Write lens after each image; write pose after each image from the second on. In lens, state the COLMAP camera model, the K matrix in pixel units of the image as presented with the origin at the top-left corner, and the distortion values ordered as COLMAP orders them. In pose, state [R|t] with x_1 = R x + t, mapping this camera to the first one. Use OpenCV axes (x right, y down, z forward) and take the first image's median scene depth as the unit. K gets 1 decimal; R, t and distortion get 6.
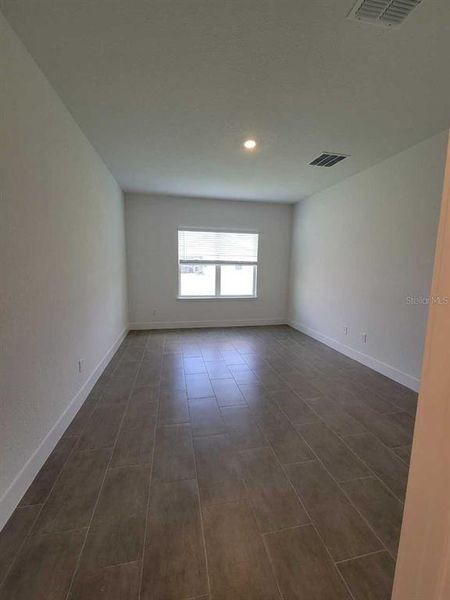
lens RADIAL K [[248.9, 0, 222.0], [0, 248.9, 299.7], [0, 0, 1]] dist [0.000992, 0.000541]
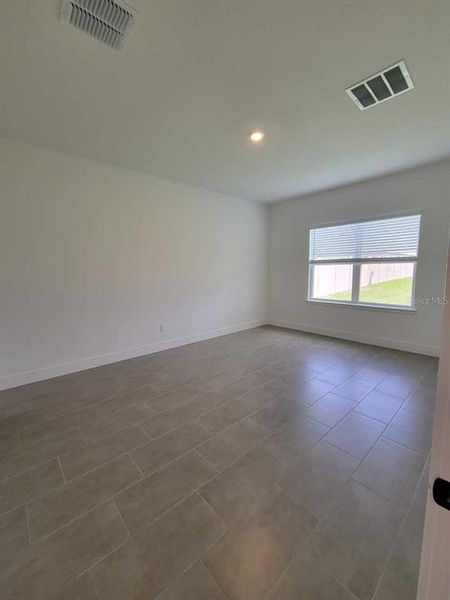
lens RADIAL K [[248.9, 0, 222.0], [0, 248.9, 299.7], [0, 0, 1]] dist [0.000992, 0.000541]
pose [[0.492494, 0.083960, -0.866257, 0.486857], [-0.098144, 0.994345, 0.040577, -0.014005], [0.864764, 0.065034, 0.497949, 0.232313]]
